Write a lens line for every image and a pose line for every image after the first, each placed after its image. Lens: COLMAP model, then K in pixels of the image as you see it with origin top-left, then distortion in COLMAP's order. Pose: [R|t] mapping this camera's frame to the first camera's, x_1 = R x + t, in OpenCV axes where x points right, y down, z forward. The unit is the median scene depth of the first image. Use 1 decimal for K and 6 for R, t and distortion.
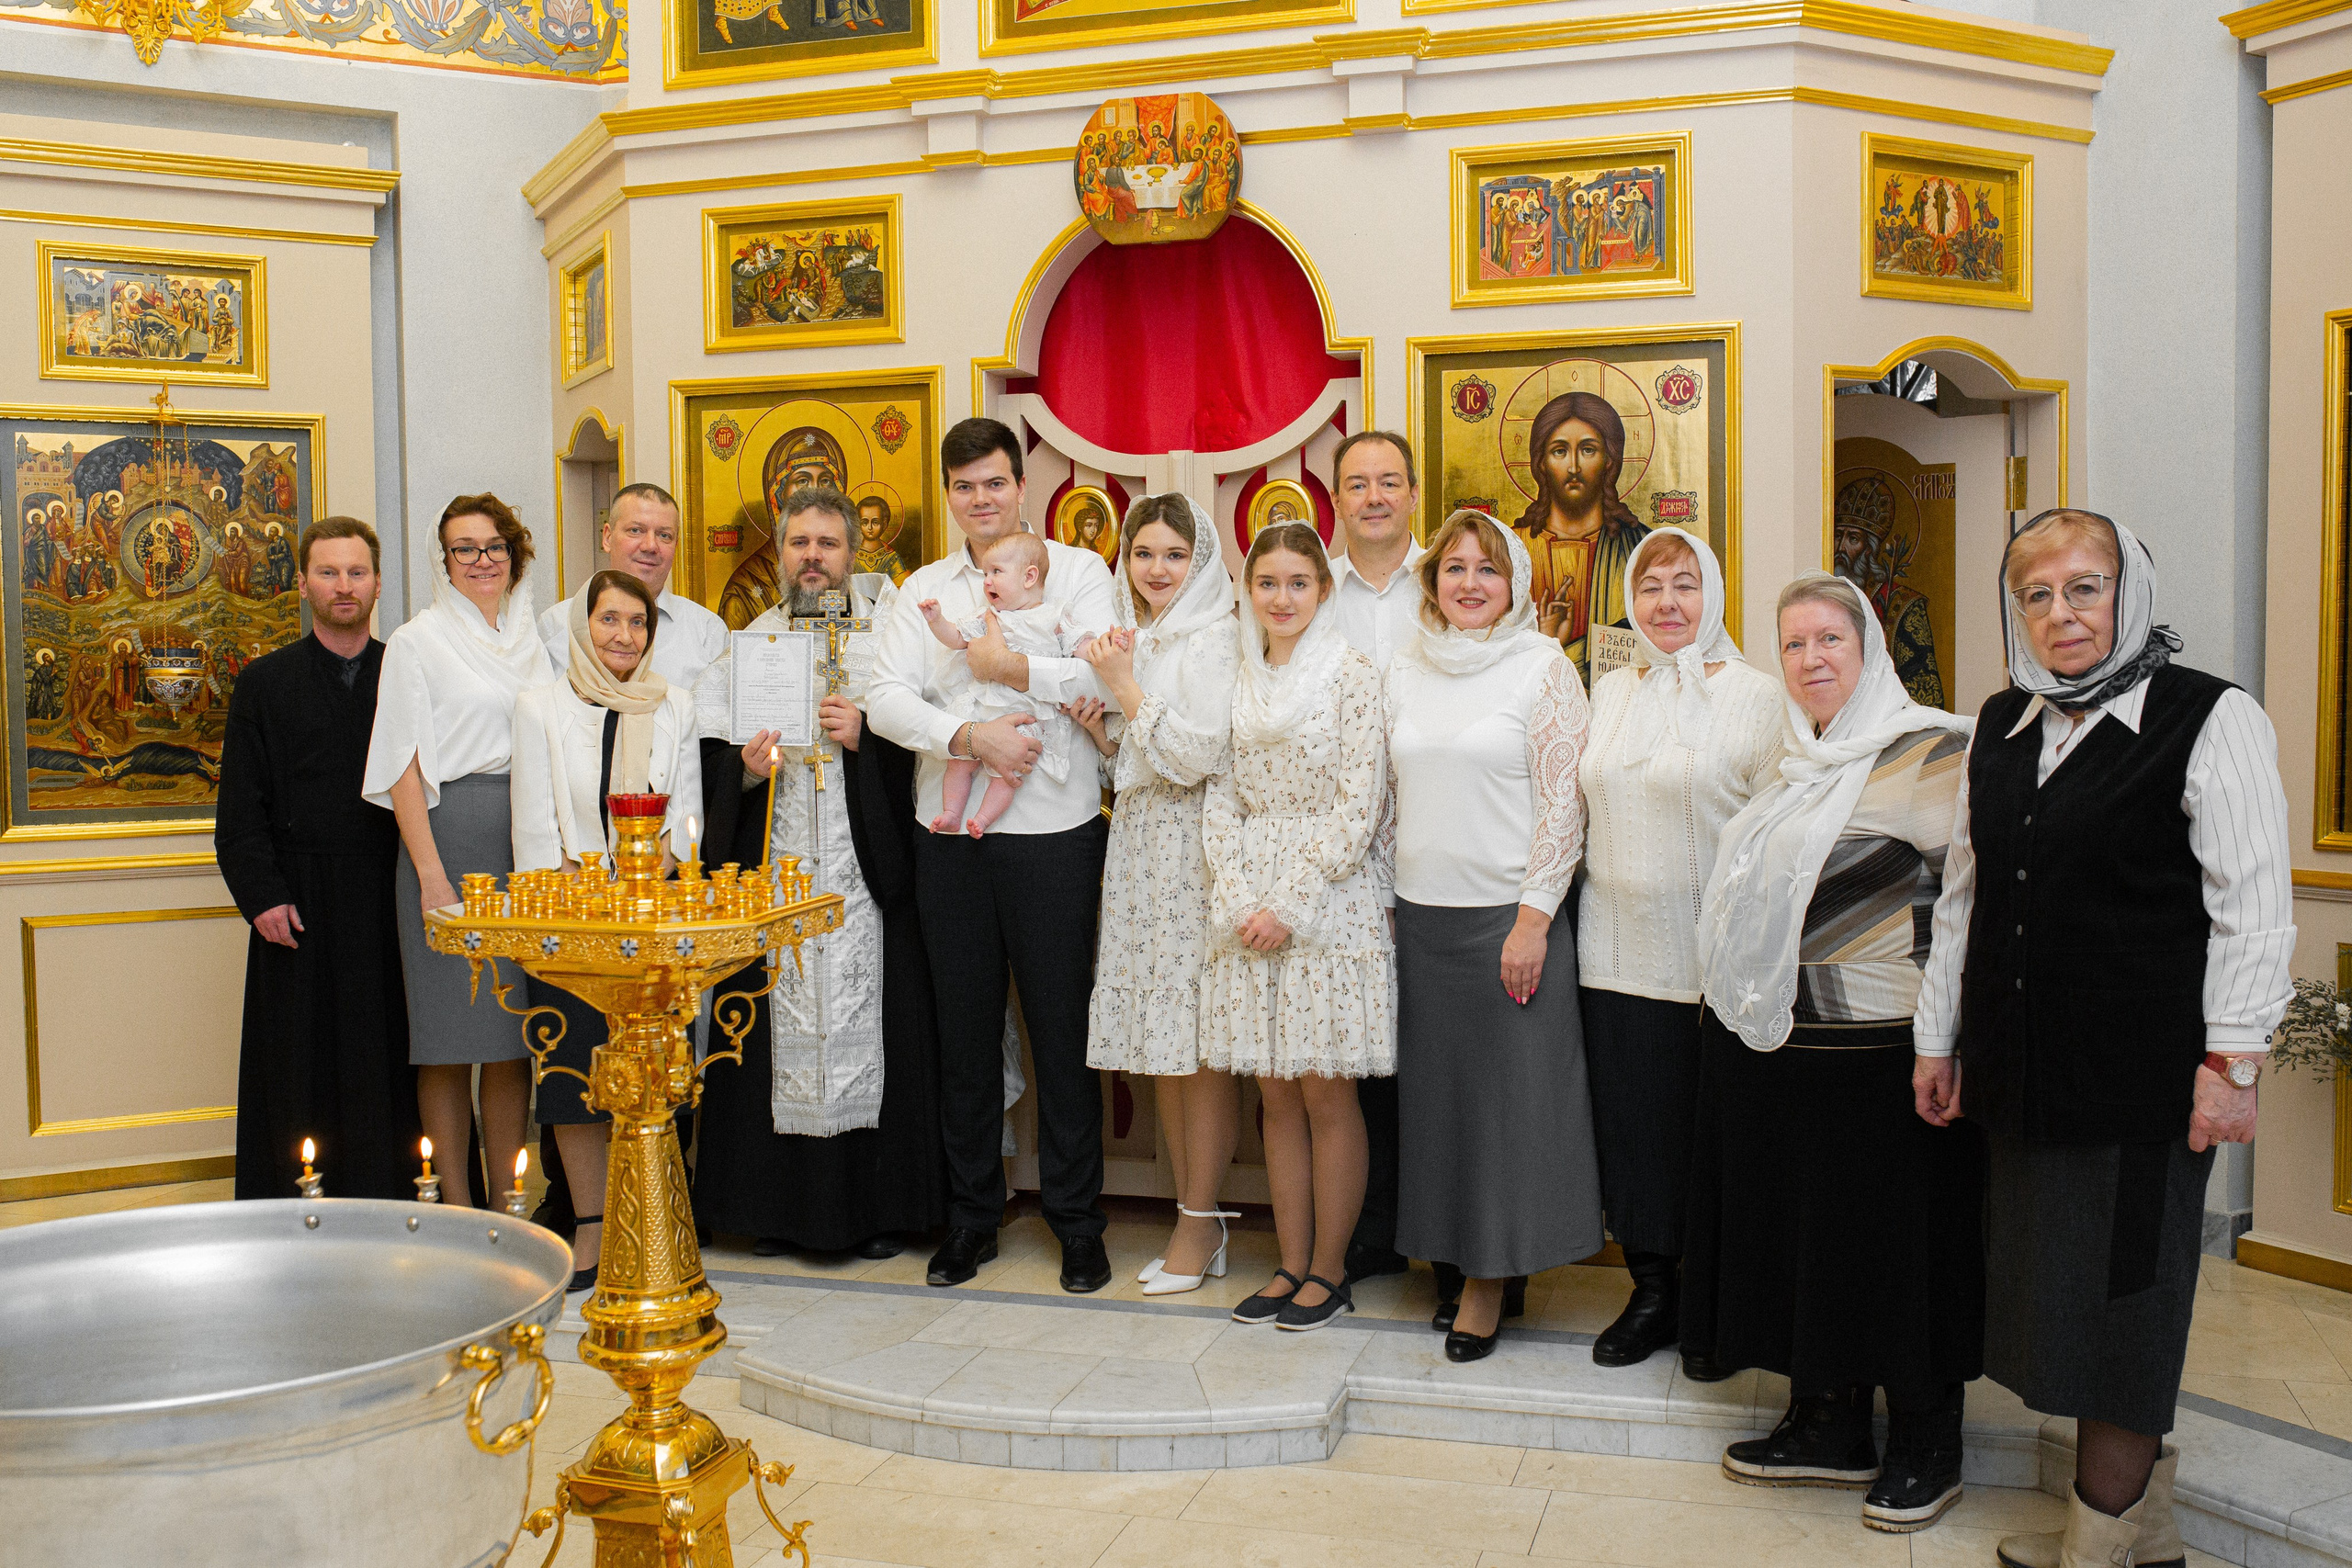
lens RADIAL K [[2249.3, 0, 1176.0], [0, 2249.3, 784.0], [0, 0, 1]] dist [-0.056494, 0.090997]
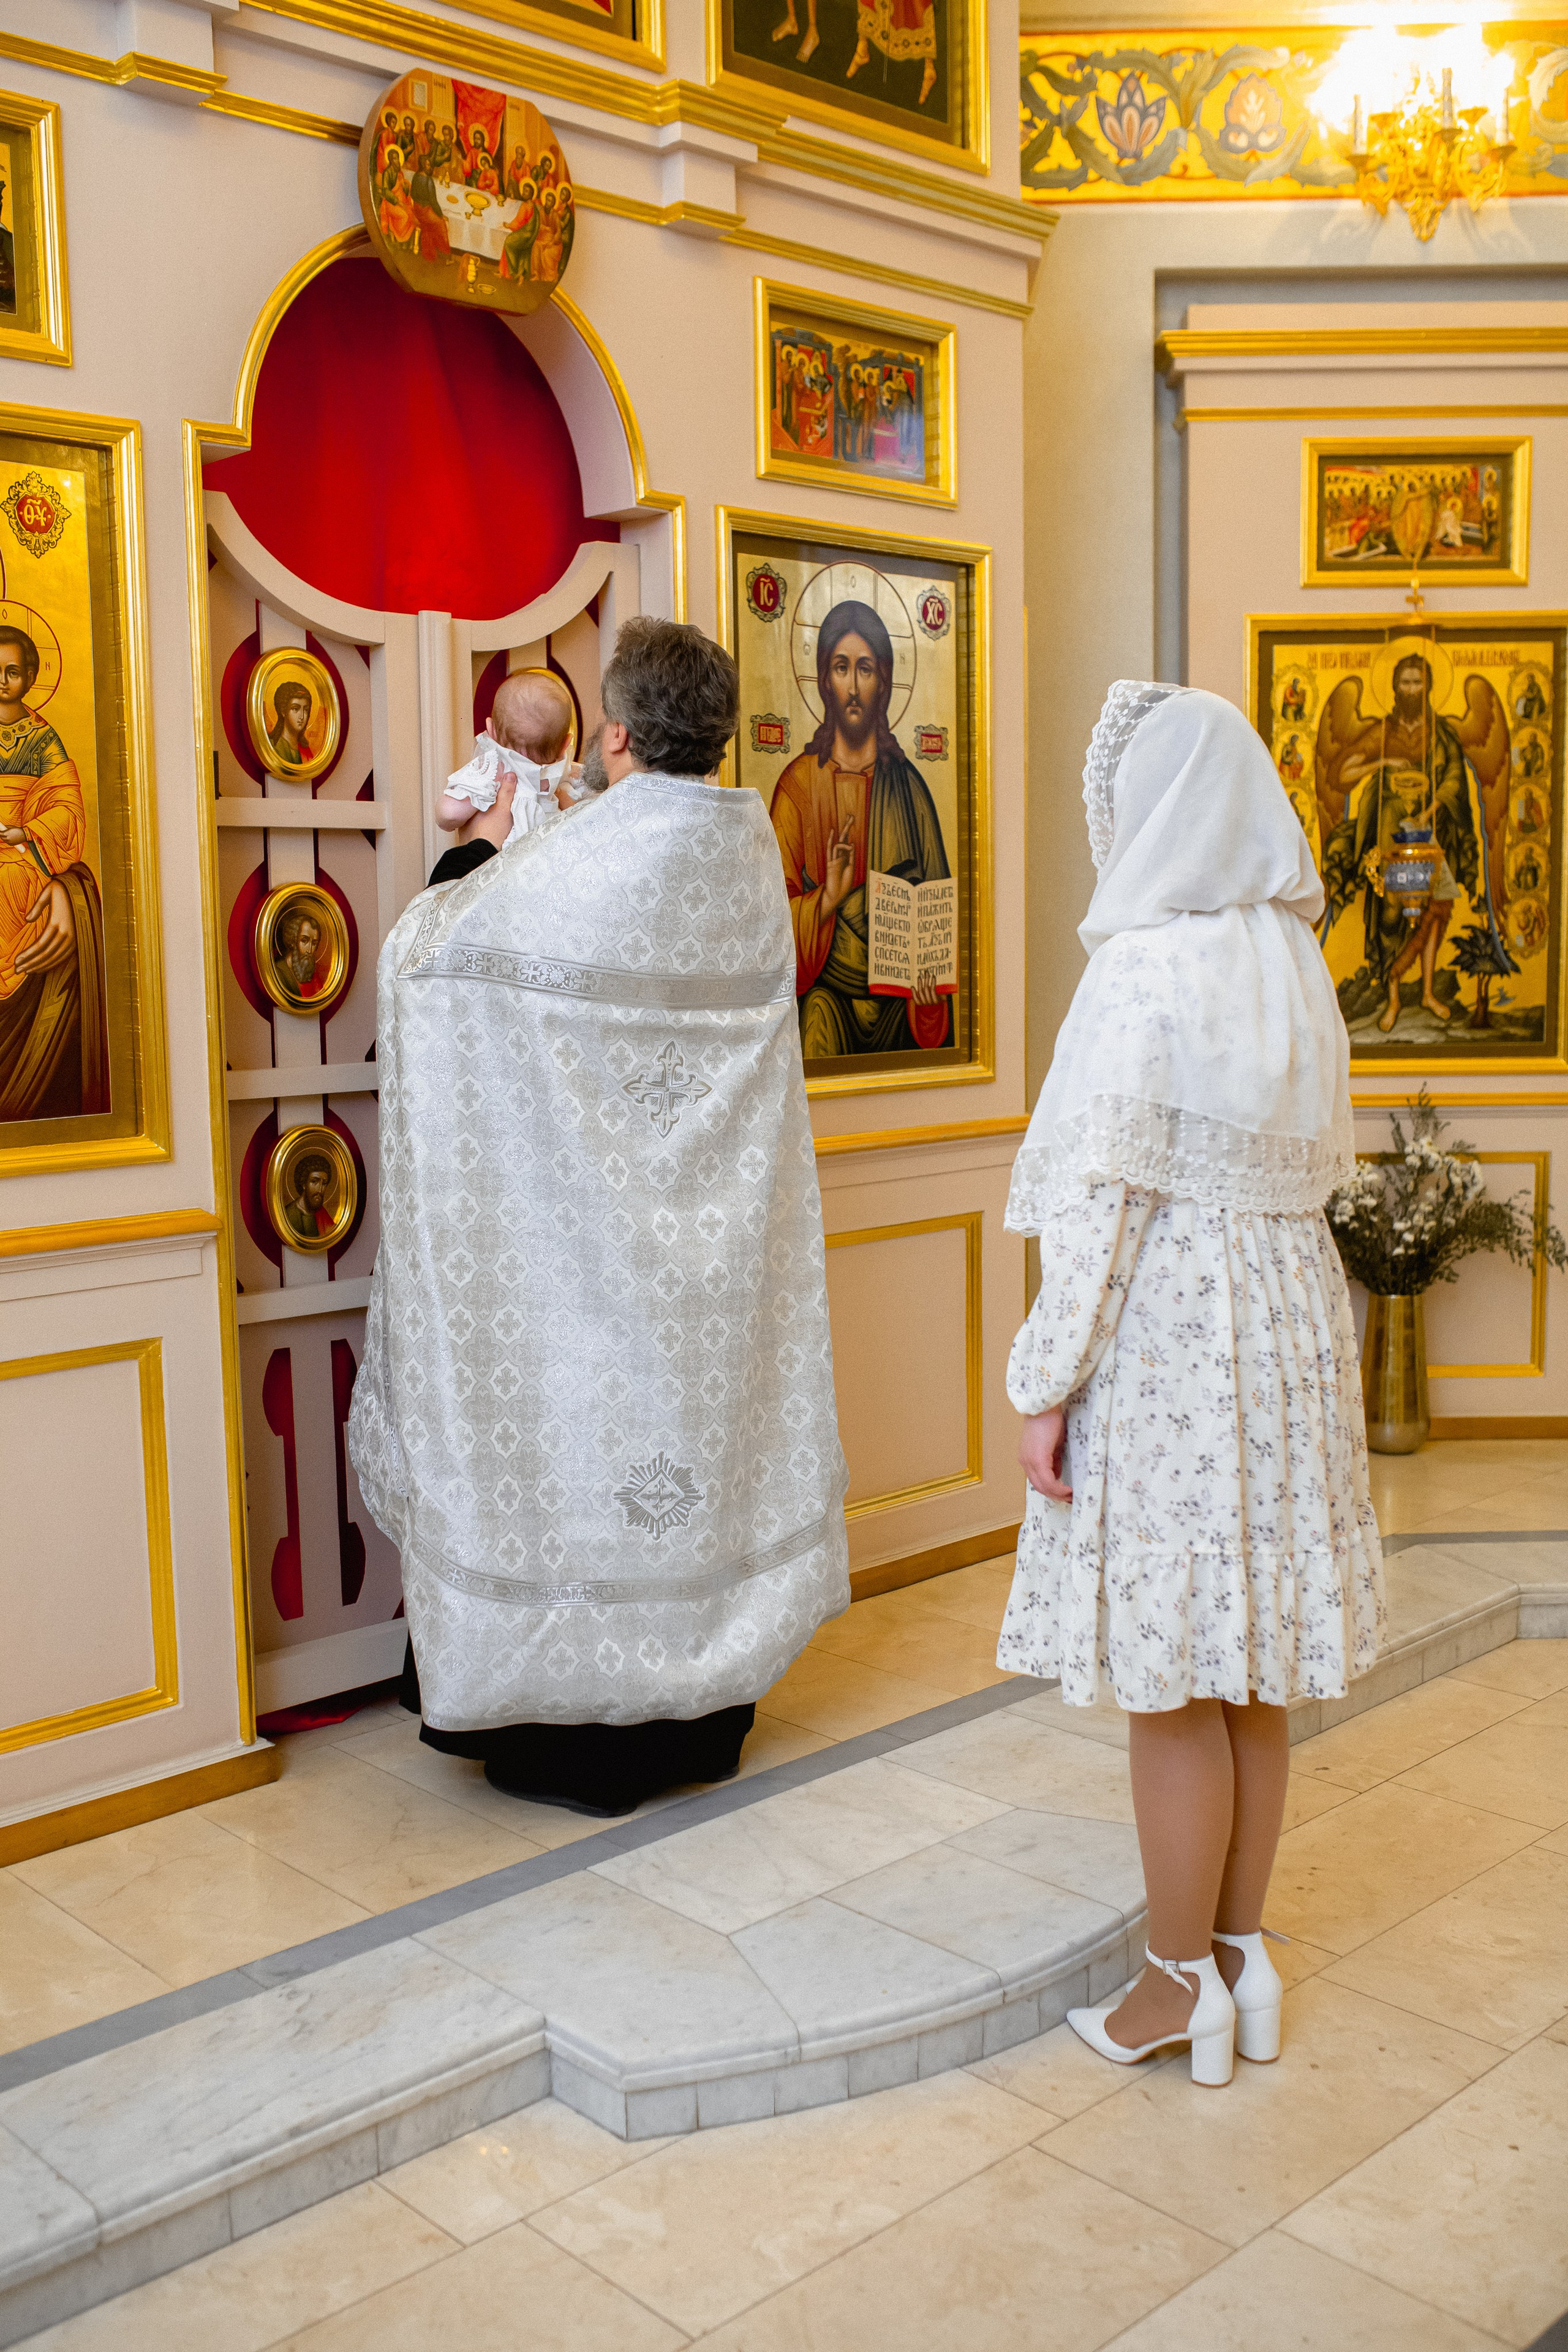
lens RADIAL K [[2249.5, 0, 784.0], [0, 2249.5, 1176.0], [0, 0, 1]] dist [-0.056494, 0.090997]
pose [[0.489703, -0.096813, 0.866498, -0.601226], [0.053802, 0.995278, 0.080795, -0.025232], [-0.870228, 0.007054, 0.492599, 0.595512]]
